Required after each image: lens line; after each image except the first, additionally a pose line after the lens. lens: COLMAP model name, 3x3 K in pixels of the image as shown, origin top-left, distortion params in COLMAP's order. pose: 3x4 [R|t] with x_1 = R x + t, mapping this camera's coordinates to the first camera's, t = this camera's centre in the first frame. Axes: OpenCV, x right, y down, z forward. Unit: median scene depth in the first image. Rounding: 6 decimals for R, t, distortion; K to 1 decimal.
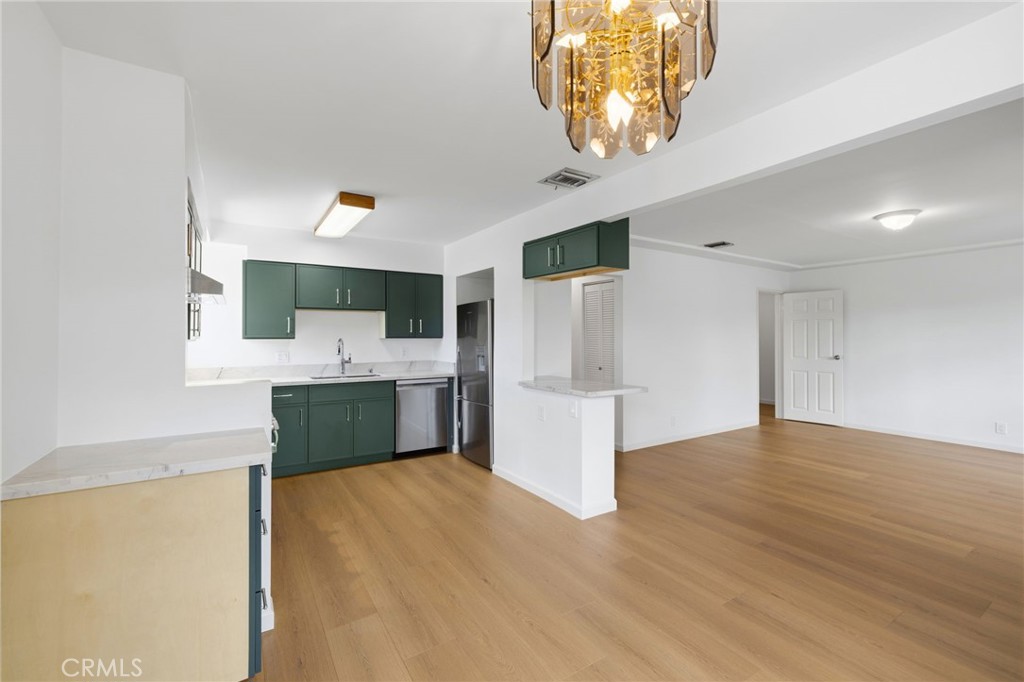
lens RADIAL K [[461.2, 0, 510.7], [0, 461.2, 335.4], [0, 0, 1]] dist [0.000630, 0.000467]
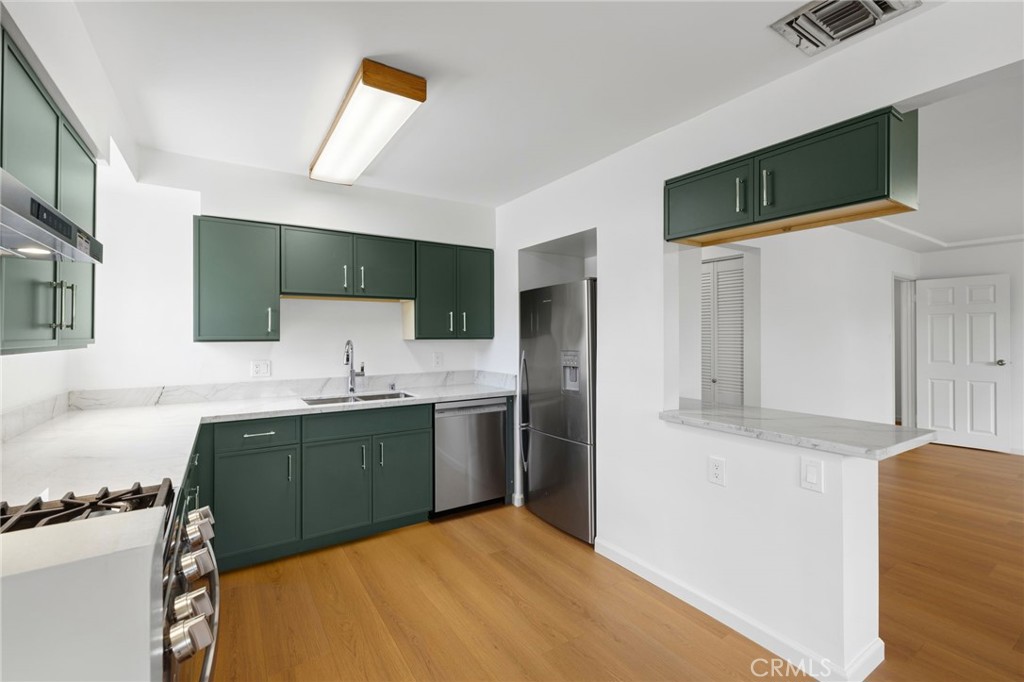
lens RADIAL K [[461.3, 0, 516.9], [0, 461.3, 335.1], [0, 0, 1]] dist [0.005647, 0.000615]
pose [[0.999584, -0.002799, 0.028700, -0.150628], [0.002725, 0.999993, 0.002617, -0.002028], [-0.028707, -0.002537, 0.999585, 0.335340]]
